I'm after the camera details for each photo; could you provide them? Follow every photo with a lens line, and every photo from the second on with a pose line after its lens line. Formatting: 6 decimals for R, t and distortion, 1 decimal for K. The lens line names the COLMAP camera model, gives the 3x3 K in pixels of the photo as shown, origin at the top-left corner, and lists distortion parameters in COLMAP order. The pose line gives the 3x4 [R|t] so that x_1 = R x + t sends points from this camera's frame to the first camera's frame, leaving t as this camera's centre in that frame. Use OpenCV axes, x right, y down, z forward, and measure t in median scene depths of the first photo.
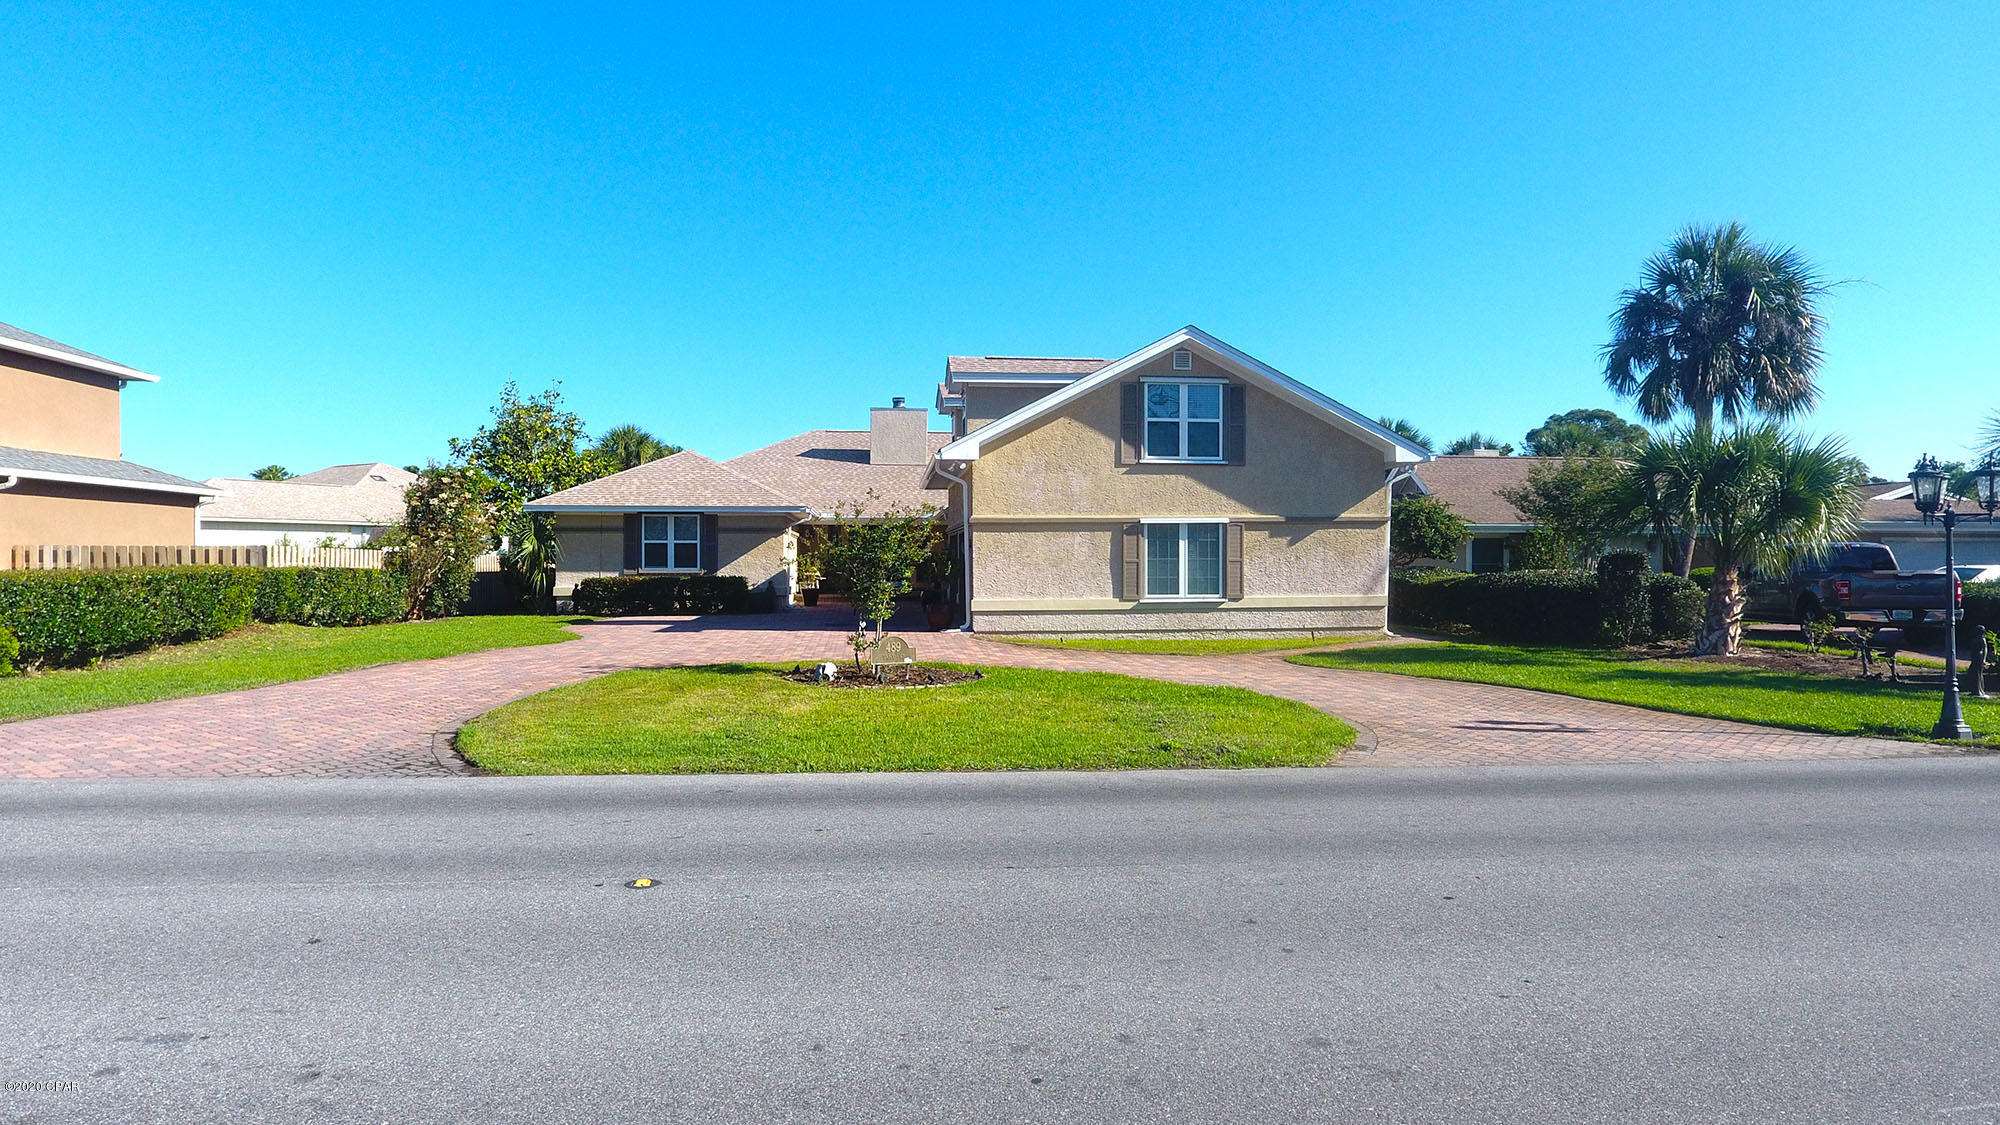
lens RADIAL K [[1169.2, 0, 995.3], [0, 1169.2, 564.7], [0, 0, 1]] dist [-0.005152, -0.001103]
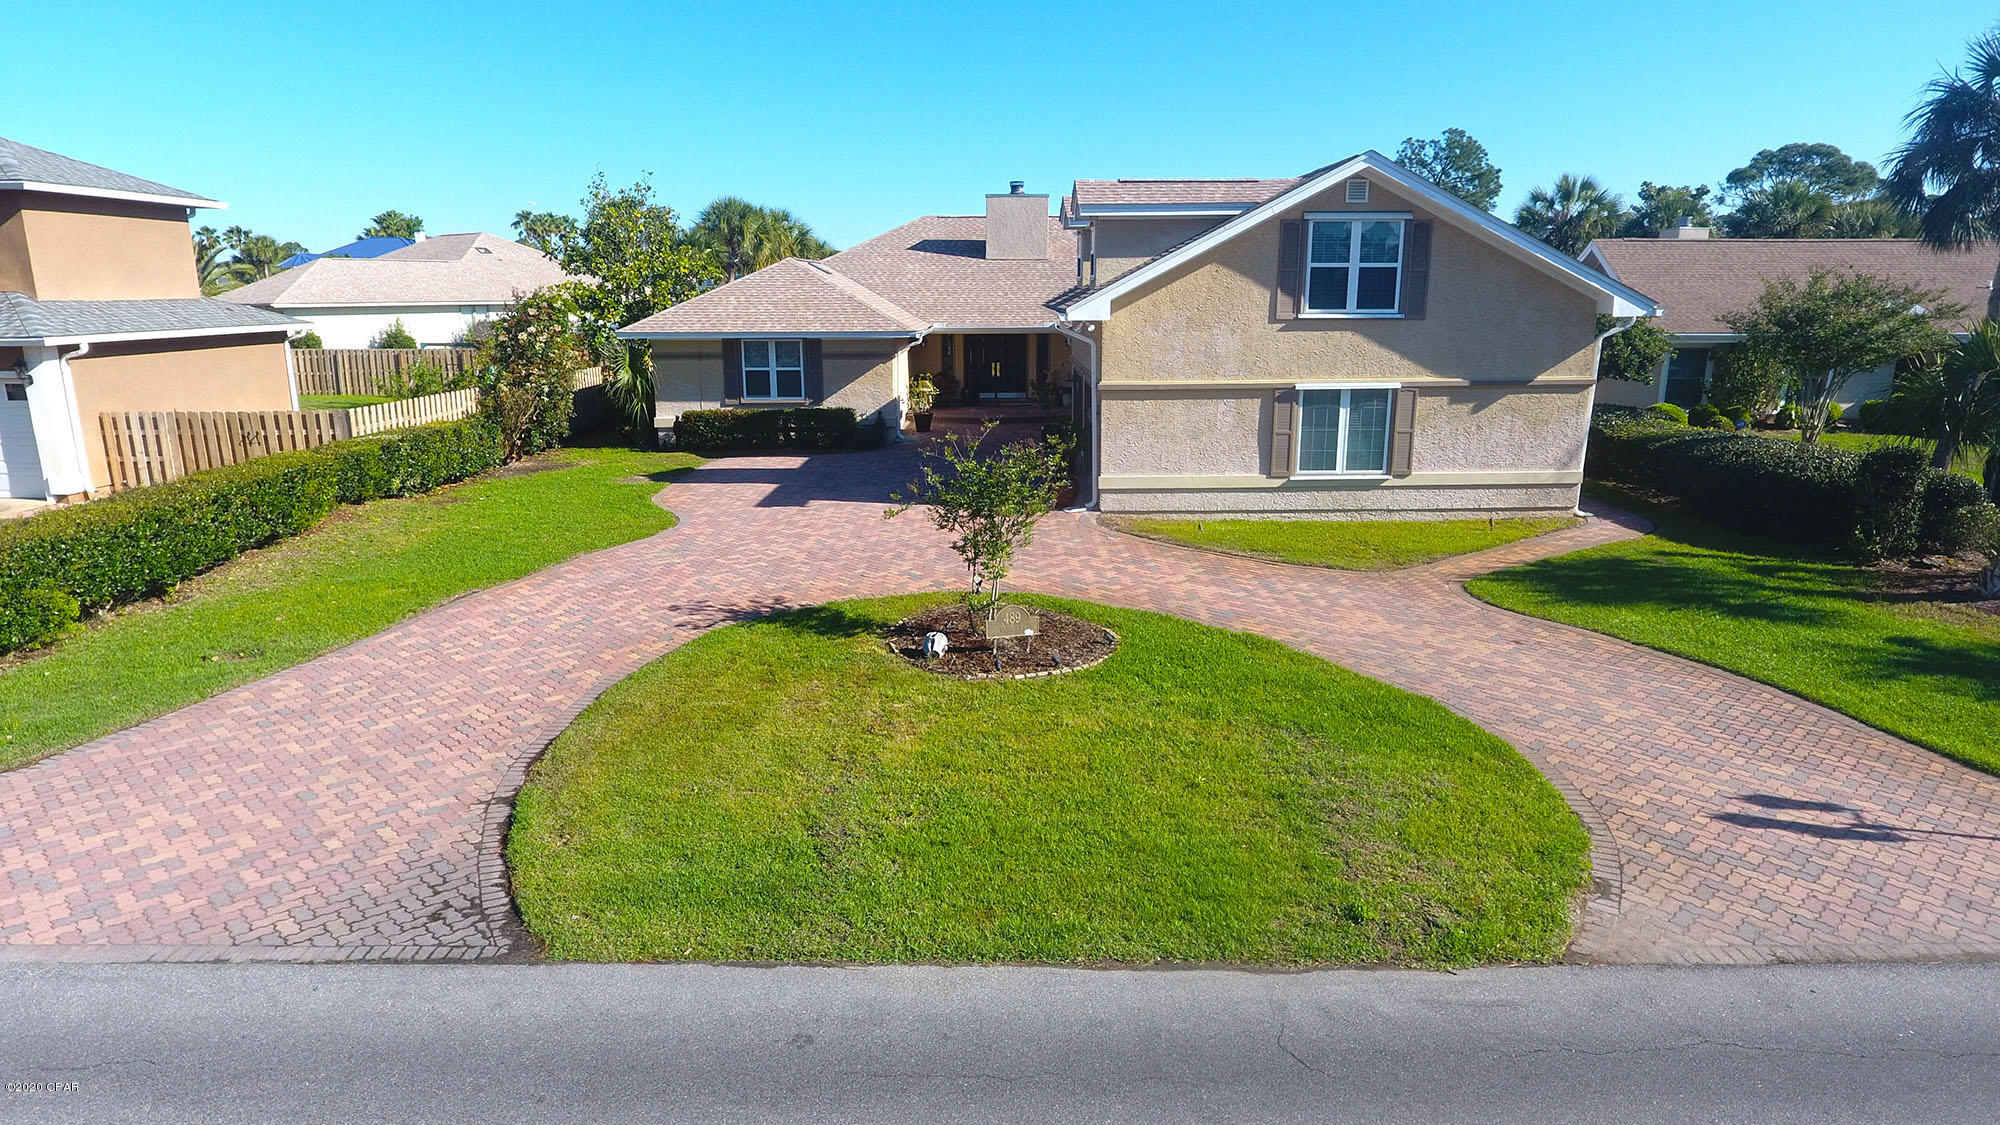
lens RADIAL K [[1169.2, 0, 995.3], [0, 1169.2, 564.7], [0, 0, 1]] dist [-0.005152, -0.001103]
pose [[0.995014, 0.018531, -0.097994, -0.009914], [0.004261, 0.973788, 0.227416, -0.105783], [0.099639, -0.226700, 0.968855, 0.108453]]
